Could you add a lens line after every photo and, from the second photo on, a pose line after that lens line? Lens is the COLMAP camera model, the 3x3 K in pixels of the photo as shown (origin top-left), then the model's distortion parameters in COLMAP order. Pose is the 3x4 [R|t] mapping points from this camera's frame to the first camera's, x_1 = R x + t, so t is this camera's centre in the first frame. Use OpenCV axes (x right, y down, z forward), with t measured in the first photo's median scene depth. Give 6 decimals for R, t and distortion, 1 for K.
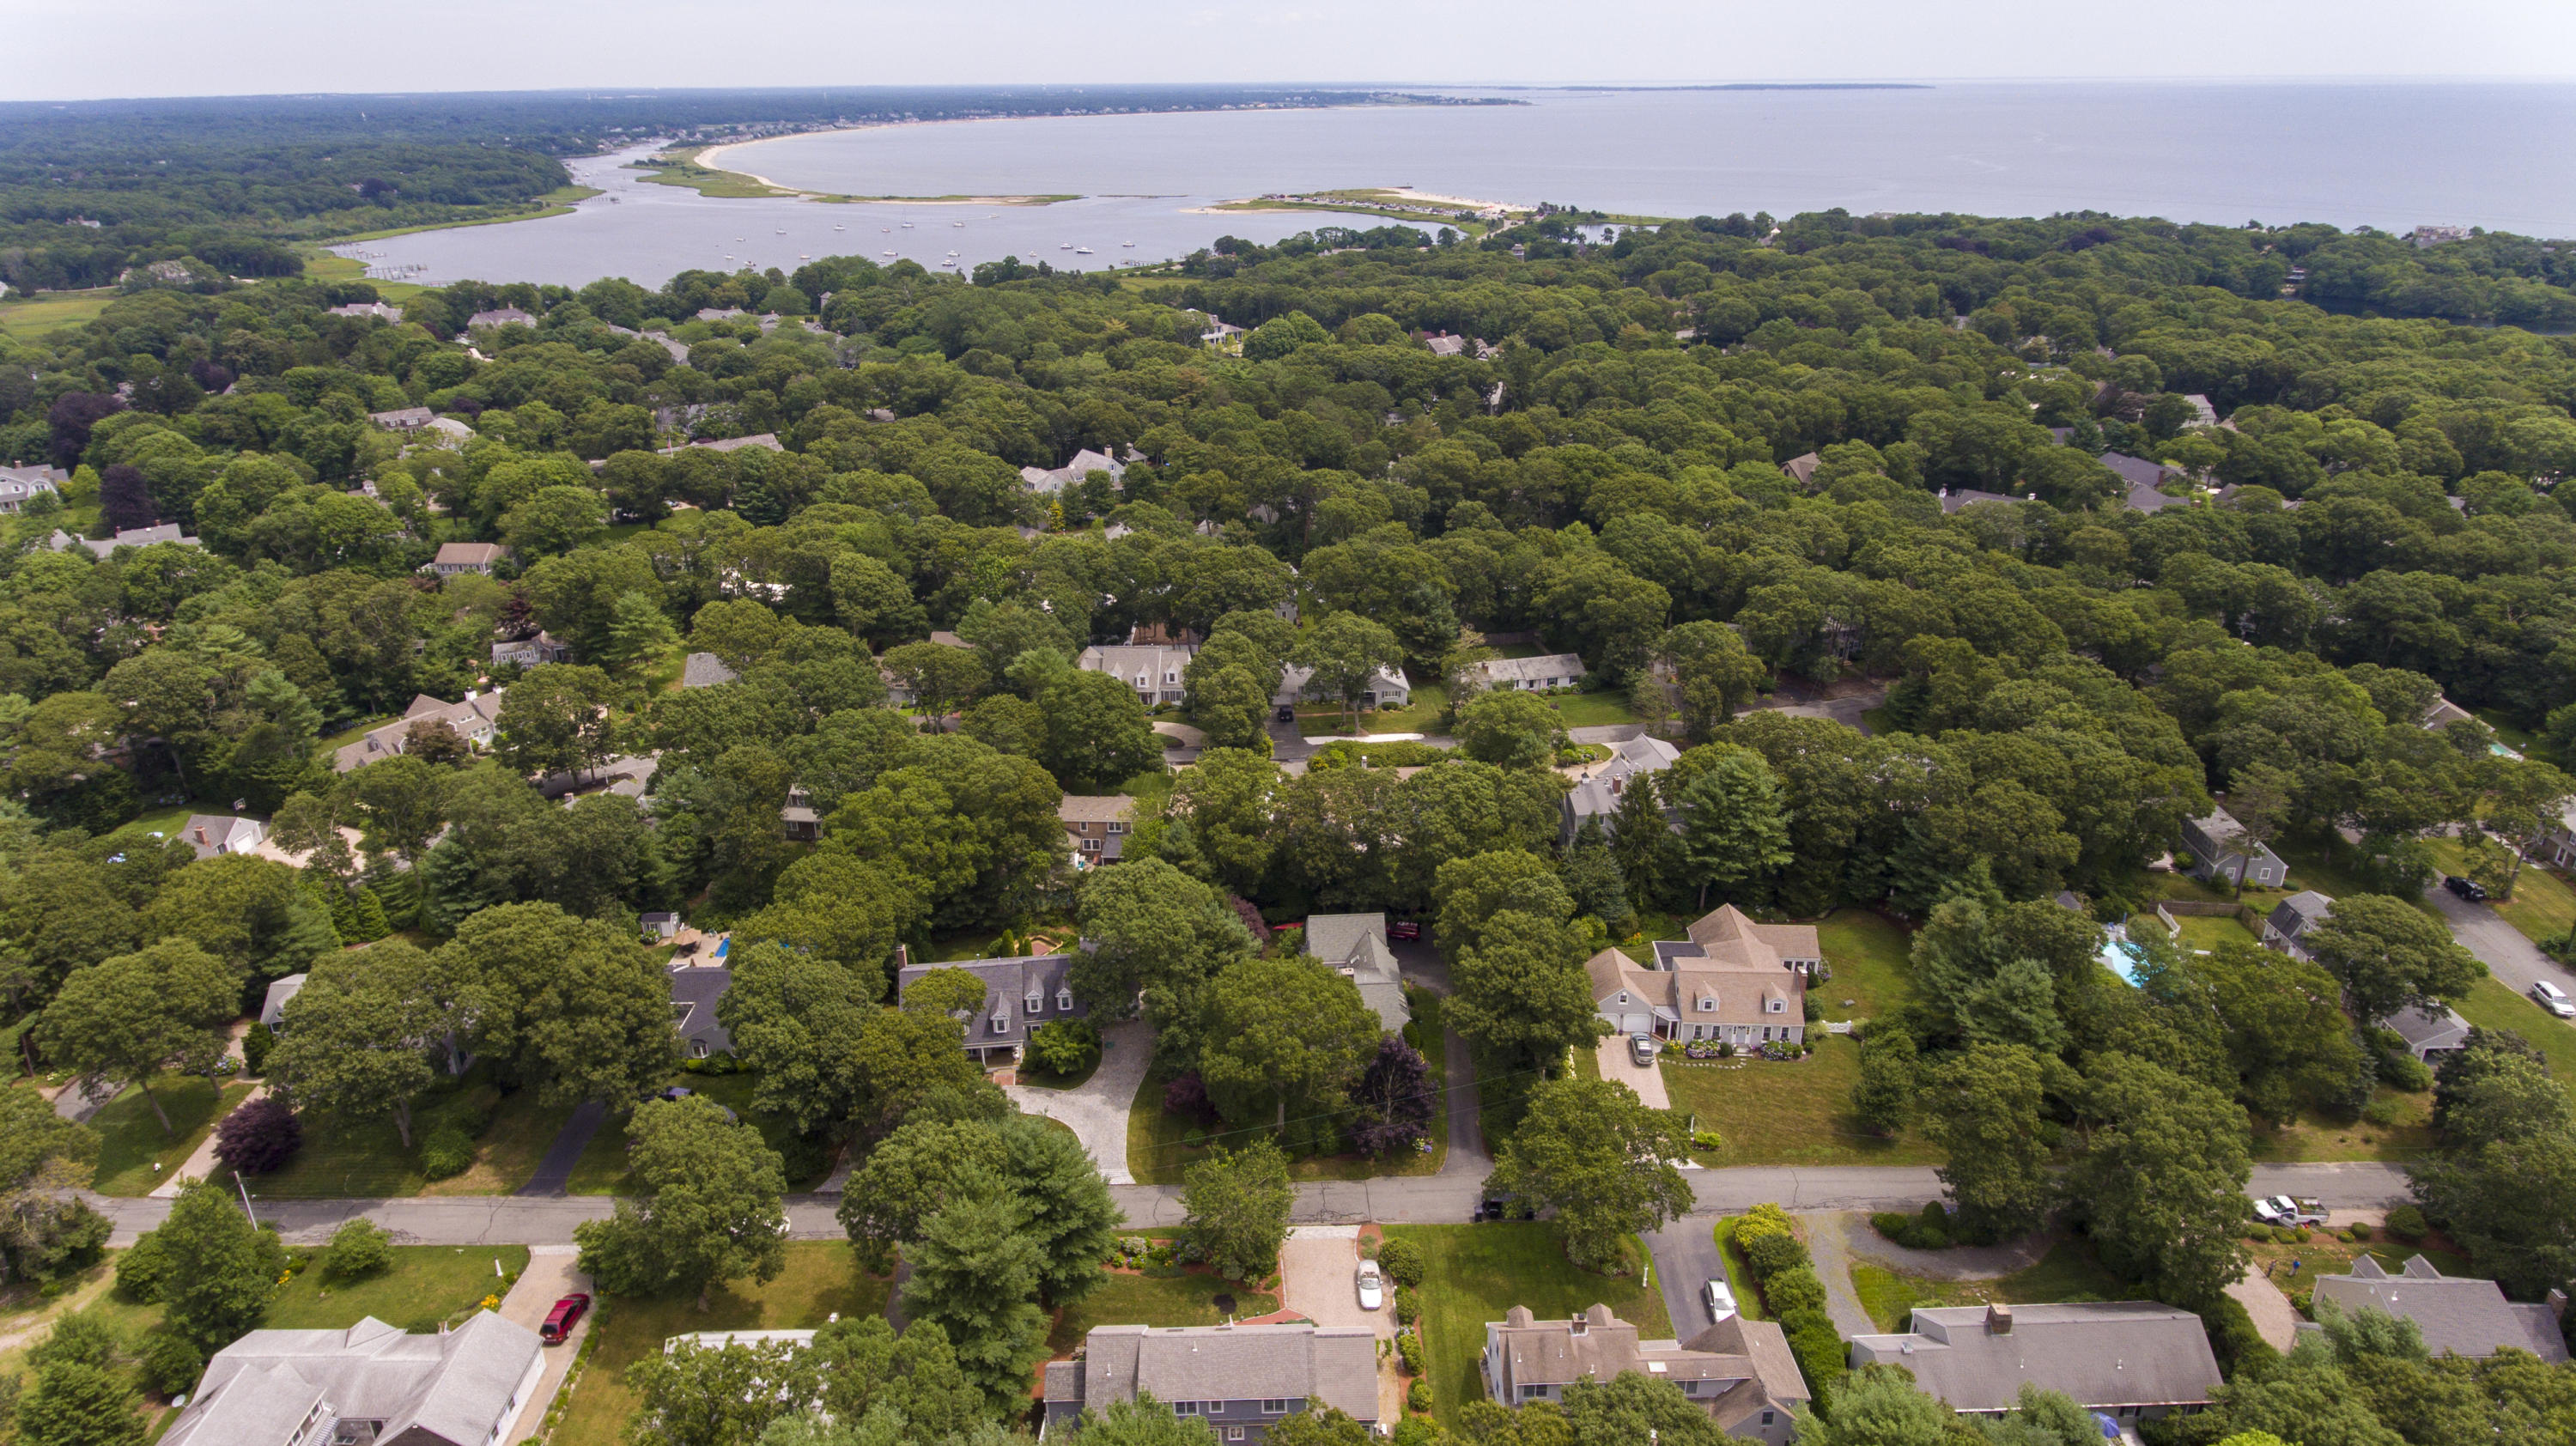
lens RADIAL K [[1498.2, 0, 1281.1], [0, 1498.2, 733.5], [0, 0, 1]] dist [-0.000049, 0.000048]
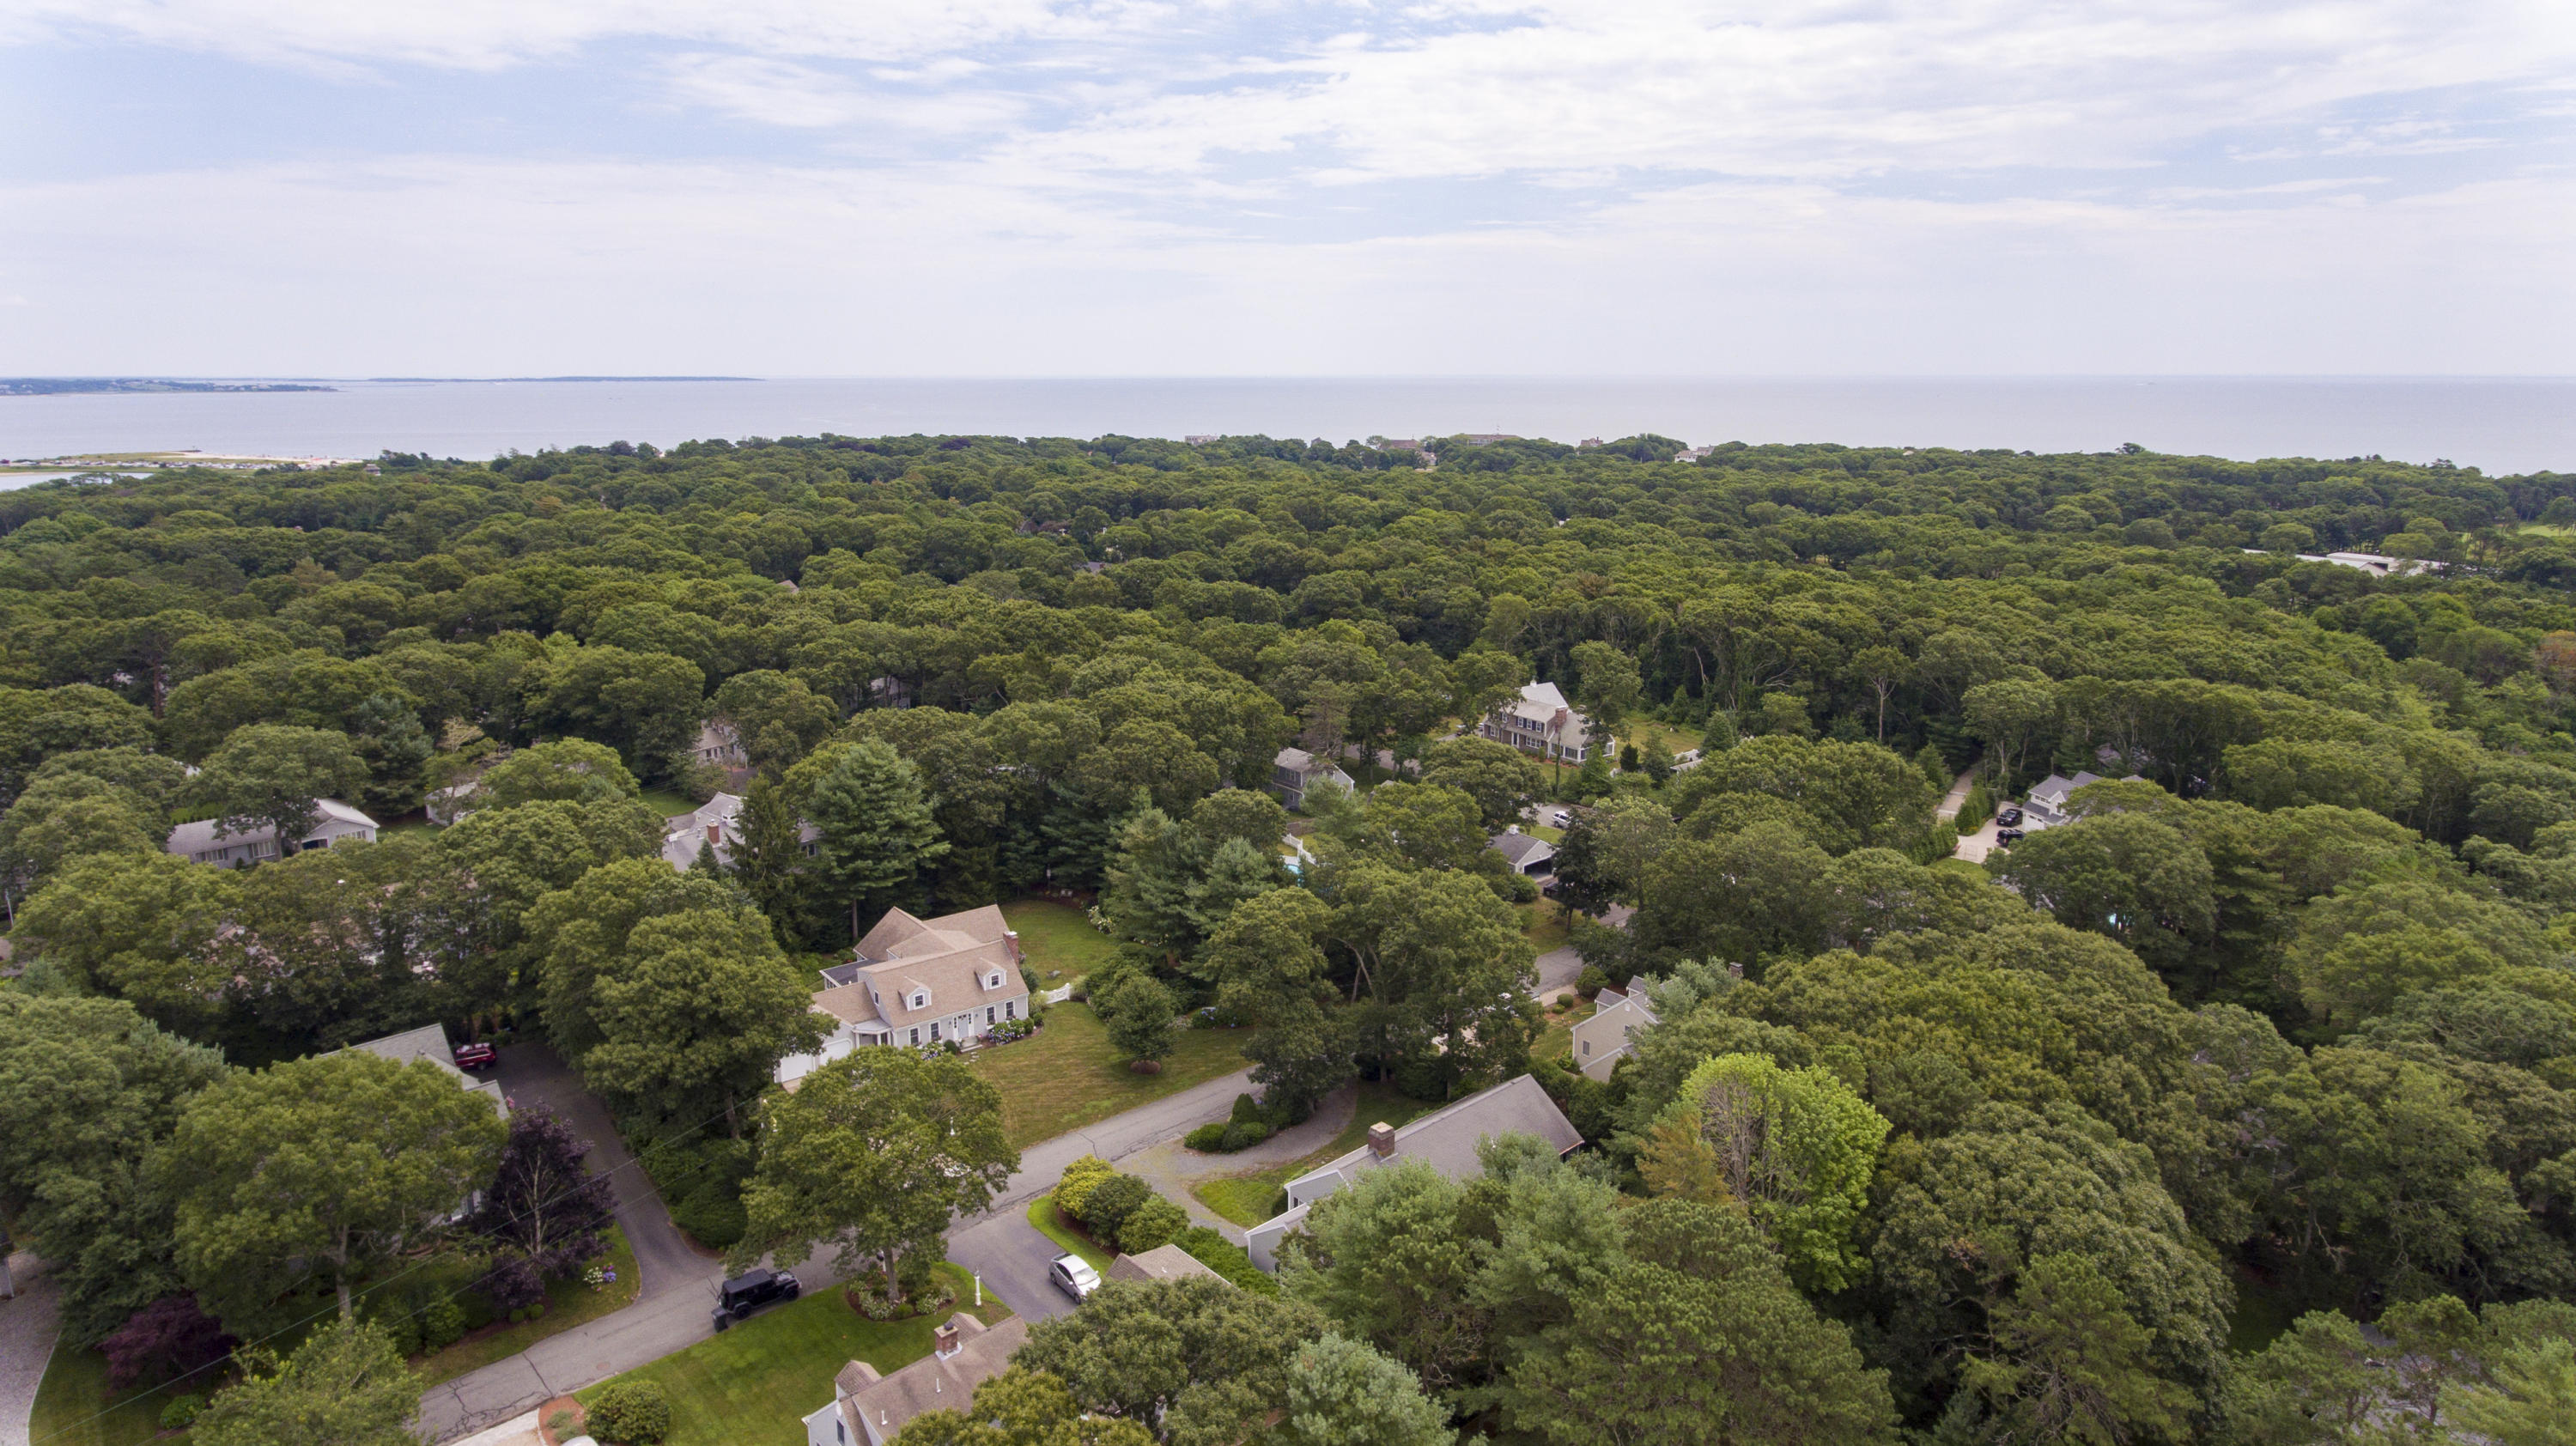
lens RADIAL K [[1498.2, 0, 1273.1], [0, 1498.2, 703.8], [0, 0, 1]] dist [-0.000049, 0.000048]
pose [[0.761836, -0.124189, 0.635755, -0.064537], [0.248901, 0.962228, -0.110301, 0.161720], [-0.598042, 0.242271, 0.763970, 0.222430]]
